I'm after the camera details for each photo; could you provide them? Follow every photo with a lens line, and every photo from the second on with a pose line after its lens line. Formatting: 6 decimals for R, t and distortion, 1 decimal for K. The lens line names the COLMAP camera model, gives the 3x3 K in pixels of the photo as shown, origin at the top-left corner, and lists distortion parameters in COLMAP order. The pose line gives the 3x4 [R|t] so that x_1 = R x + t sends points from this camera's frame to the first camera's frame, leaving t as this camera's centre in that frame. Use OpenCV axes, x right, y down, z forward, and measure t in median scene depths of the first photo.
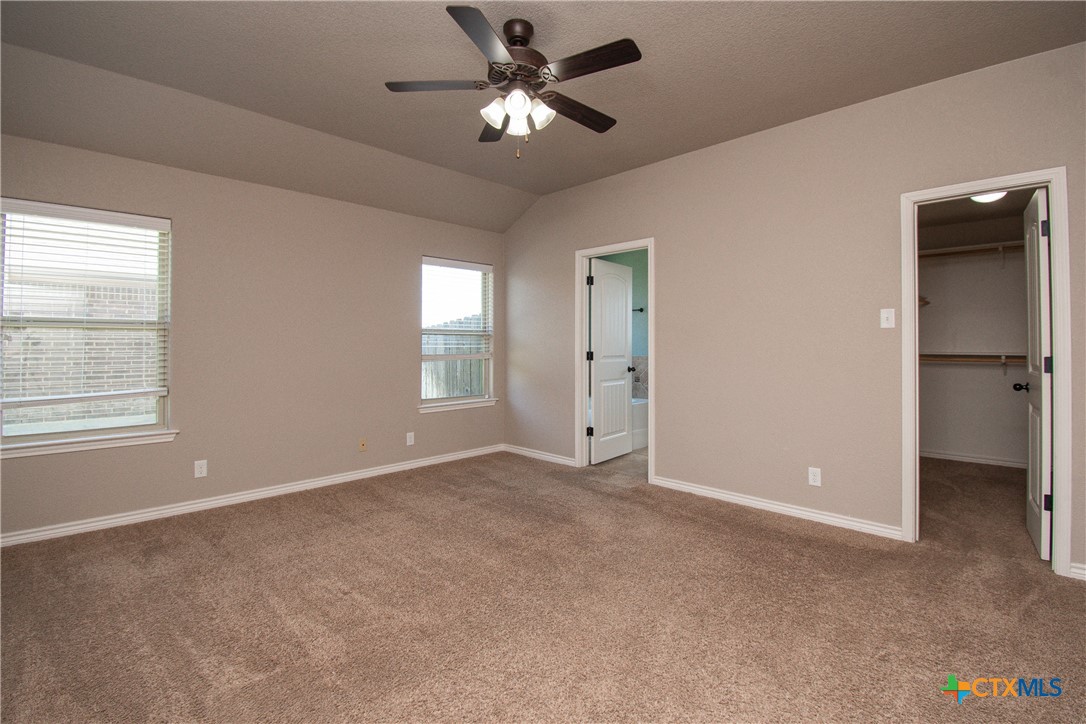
lens RADIAL K [[497.2, 0, 549.1], [0, 497.2, 351.5], [0, 0, 1]] dist [0.003903, -0.017735]
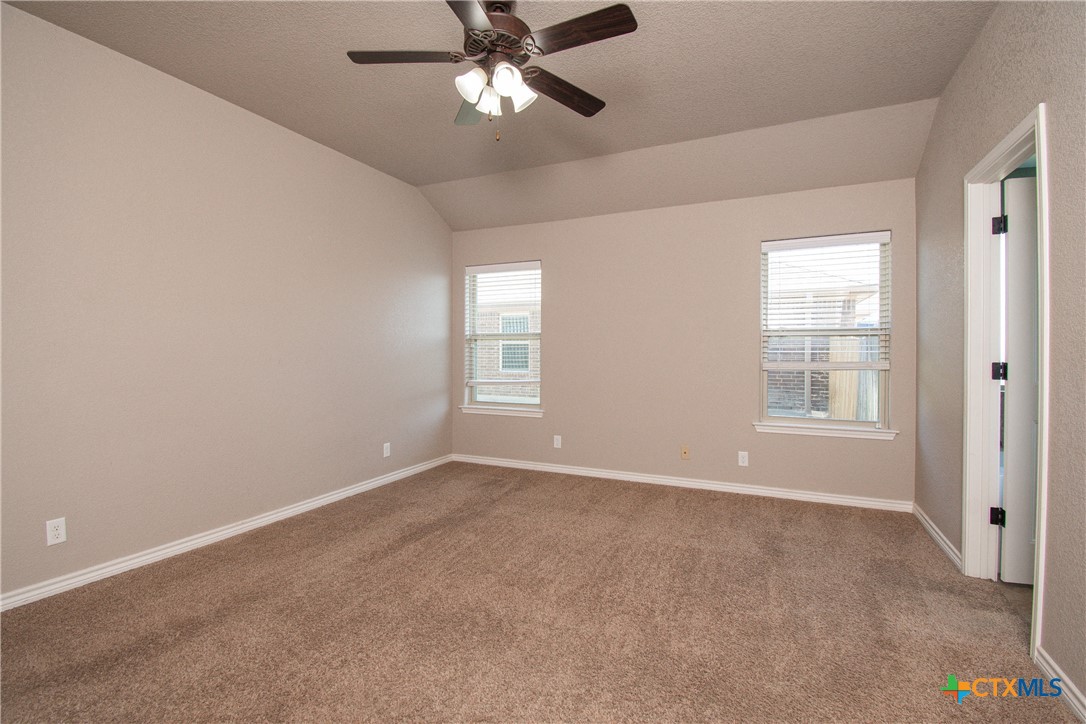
lens RADIAL K [[497.2, 0, 549.1], [0, 497.2, 351.5], [0, 0, 1]] dist [0.003903, -0.017735]
pose [[0.335252, 0.002188, -0.942126, 0.569017], [-0.015357, 0.999877, -0.003142, -0.002520], [0.942003, 0.015521, 0.335245, 0.541370]]
